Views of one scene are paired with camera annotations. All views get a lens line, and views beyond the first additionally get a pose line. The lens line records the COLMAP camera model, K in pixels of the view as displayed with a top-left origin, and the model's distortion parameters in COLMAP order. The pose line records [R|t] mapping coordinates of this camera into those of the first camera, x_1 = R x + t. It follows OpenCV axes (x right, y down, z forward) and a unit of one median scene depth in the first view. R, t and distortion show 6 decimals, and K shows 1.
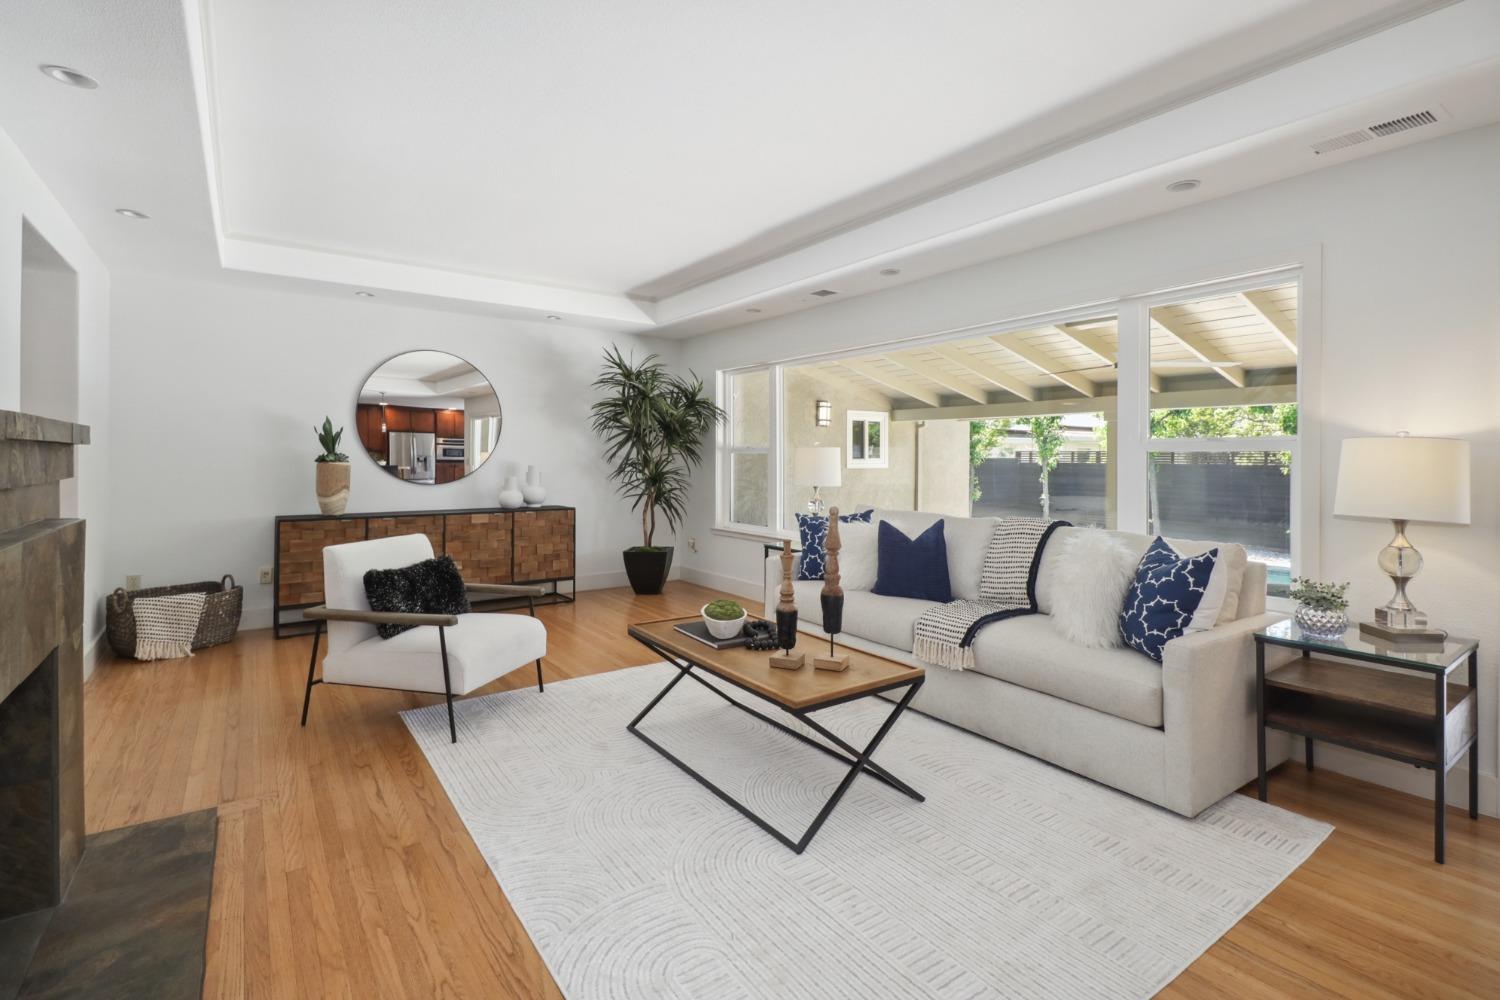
lens RADIAL K [[697.6, 0, 751.2], [0, 697.6, 469.2], [0, 0, 1]] dist [0.015530, -0.000169]
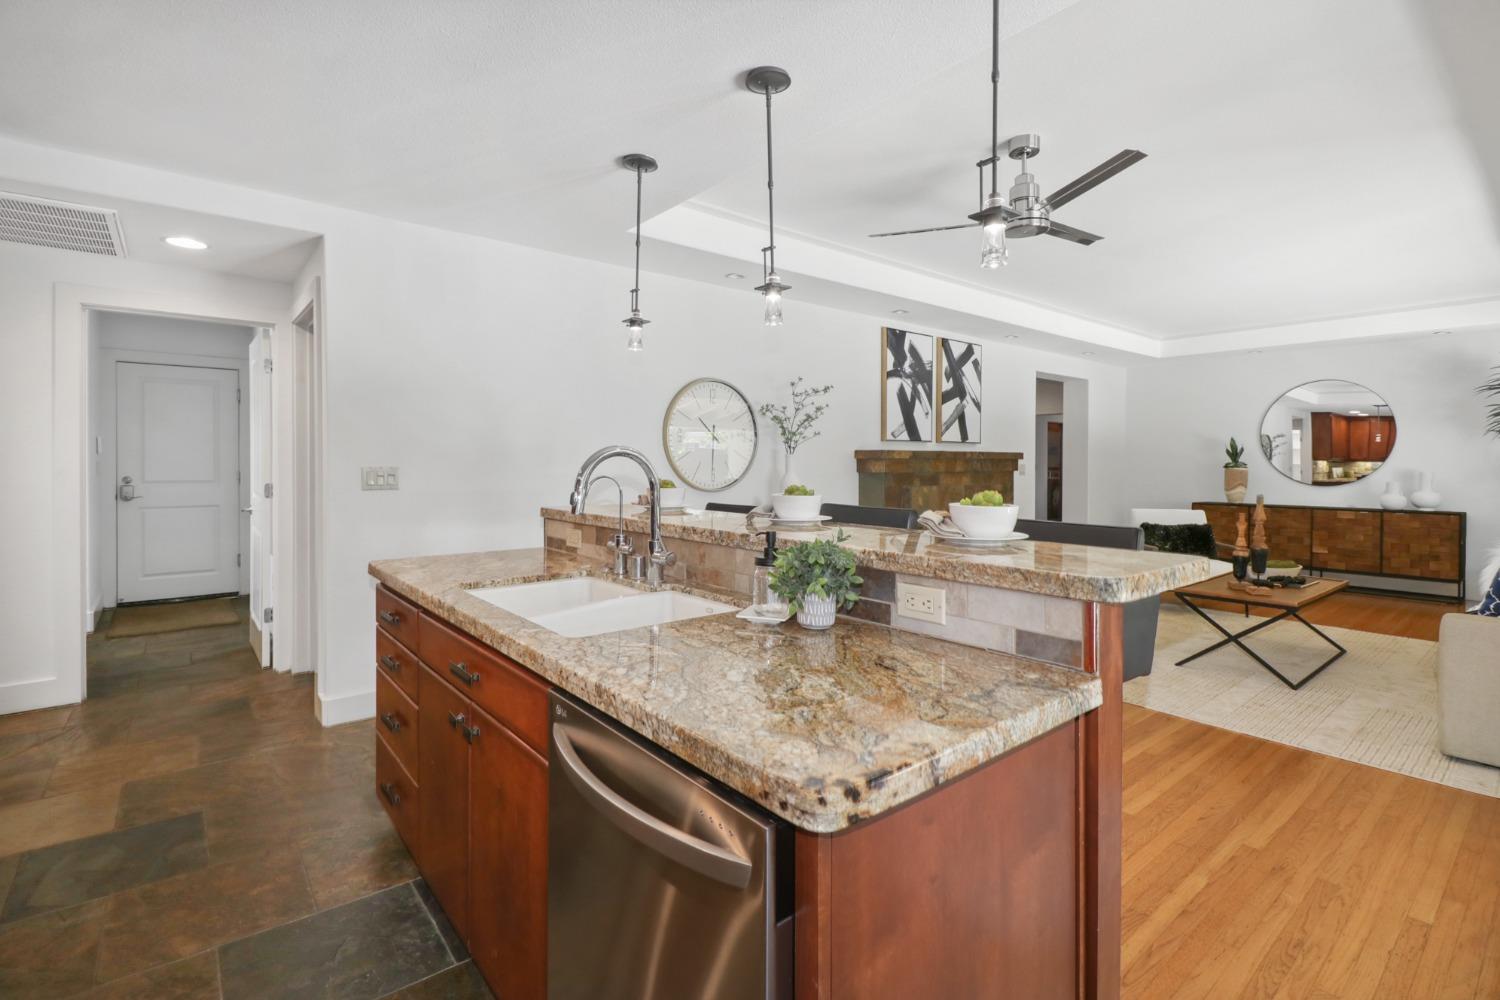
lens RADIAL K [[697.6, 0, 751.2], [0, 697.6, 469.2], [0, 0, 1]] dist [0.015530, -0.000169]
pose [[0.072257, 0.004567, -0.997376, 0.818200], [-0.020700, 0.999781, 0.003079, 0.009046], [0.997171, 0.020424, 0.072336, -0.138839]]
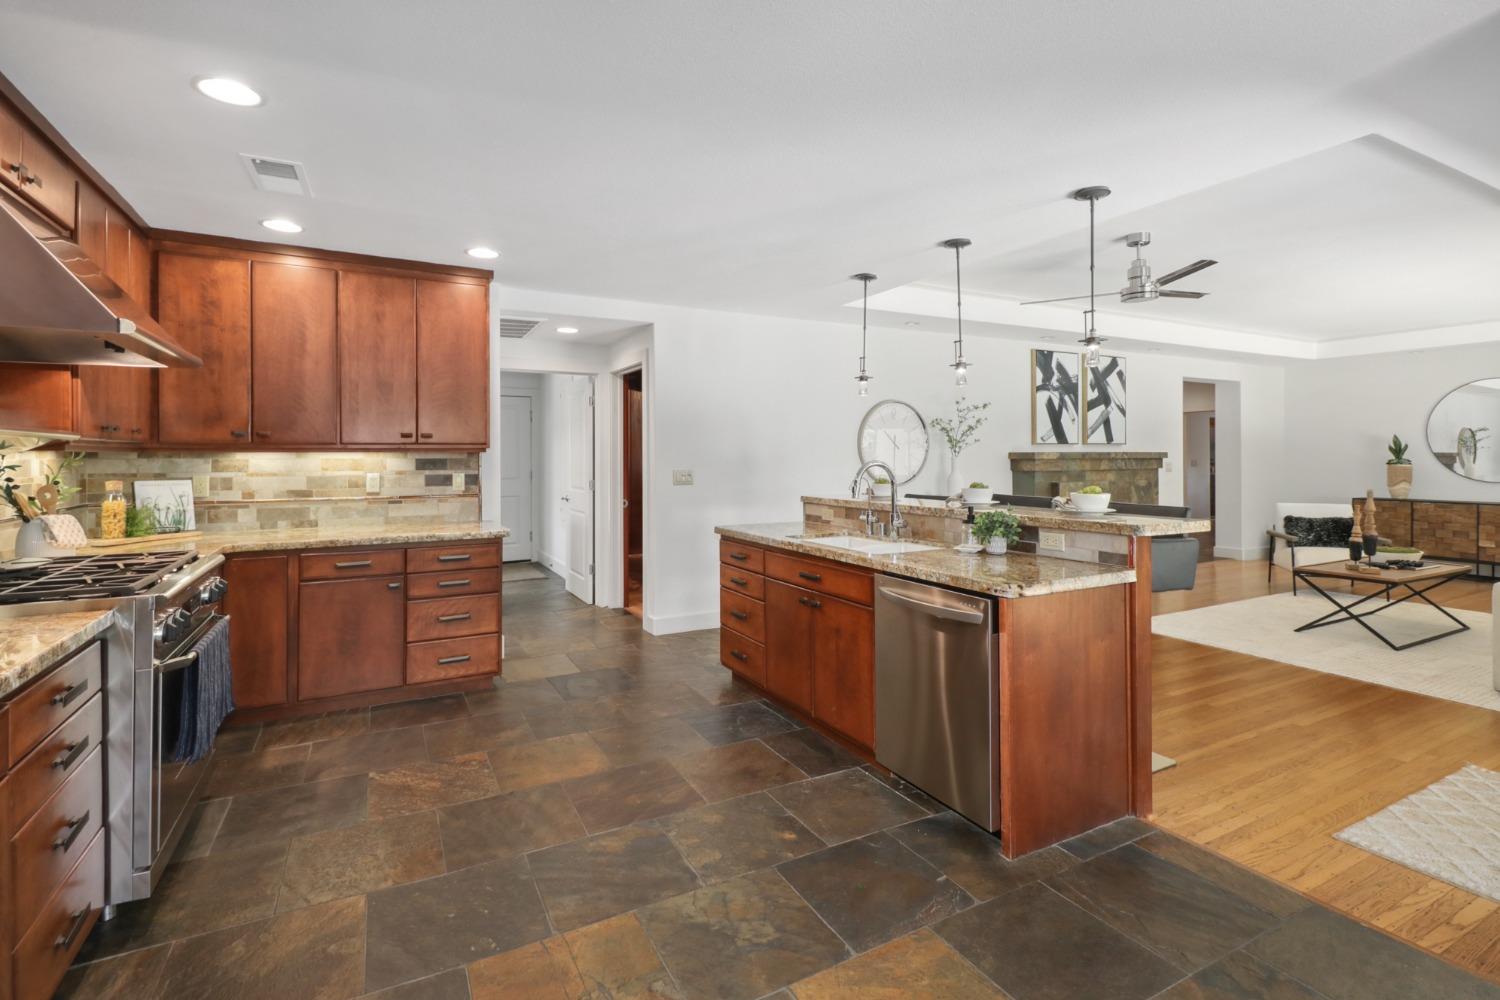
lens RADIAL K [[699.2, 0, 743.7], [0, 699.2, 455.4], [0, 0, 1]] dist [0.027797, -0.016684]
pose [[-0.134227, -0.007007, -0.990926, 1.128707], [-0.014872, 0.999877, -0.005055, -0.000671], [0.990839, 0.014059, -0.134314, -0.218213]]
